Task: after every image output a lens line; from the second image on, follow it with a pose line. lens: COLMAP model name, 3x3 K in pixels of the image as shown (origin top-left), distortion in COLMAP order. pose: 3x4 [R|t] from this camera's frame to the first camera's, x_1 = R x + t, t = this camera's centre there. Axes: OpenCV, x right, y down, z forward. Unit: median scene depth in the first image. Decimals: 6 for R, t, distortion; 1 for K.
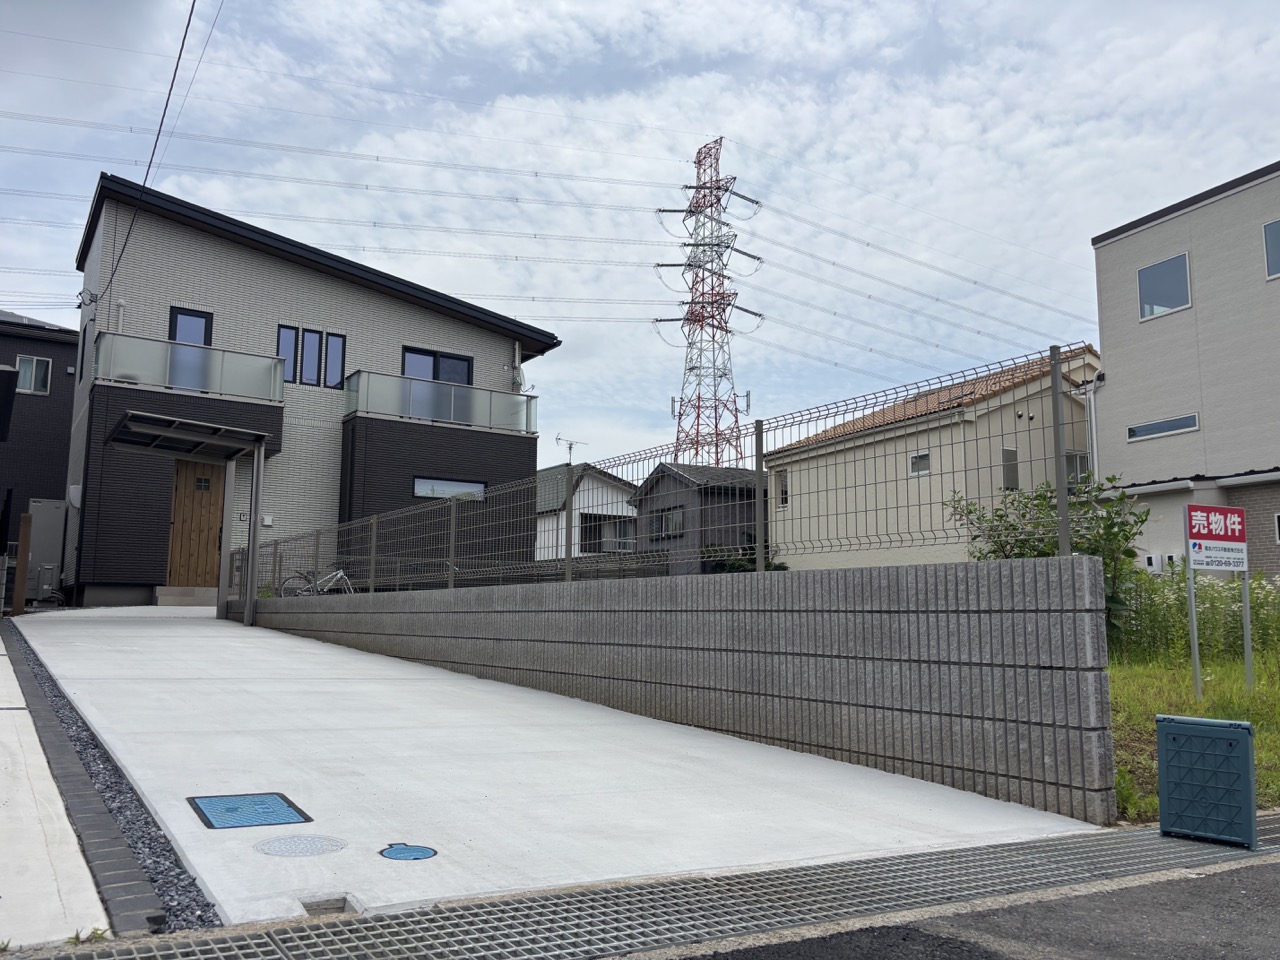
lens RADIAL K [[970.1, 0, 659.4], [0, 970.1, 490.4], [0, 0, 1]] dist [0.045081, -0.052751]
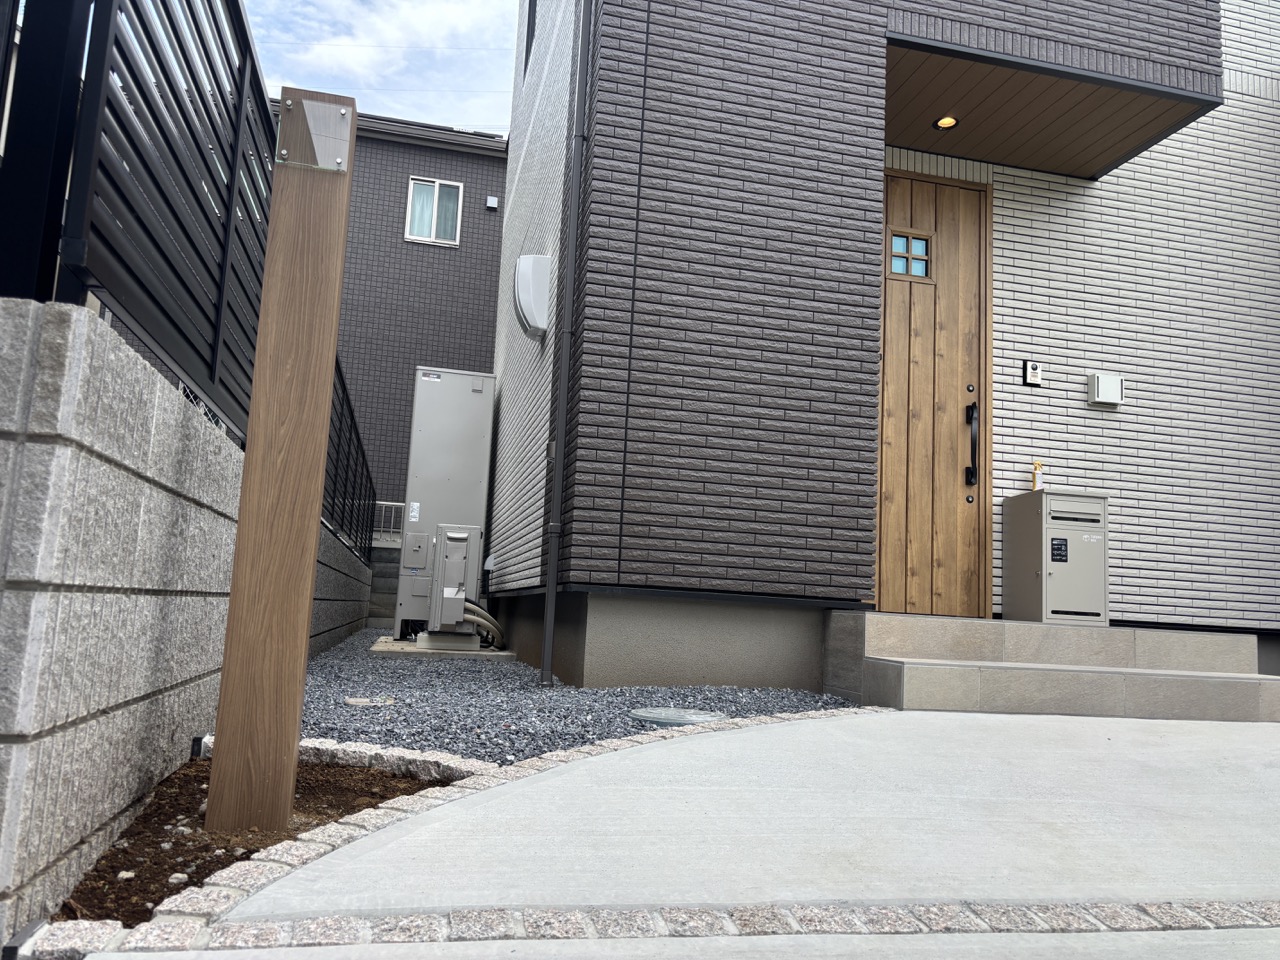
lens RADIAL K [[970.1, 0, 638.3], [0, 970.1, 484.1], [0, 0, 1]] dist [0.045081, -0.052751]
pose [[0.929960, -0.009209, -0.367546, -0.395869], [0.002713, 0.999831, -0.018188, 0.060171], [0.367651, 0.015917, 0.929828, 0.636796]]
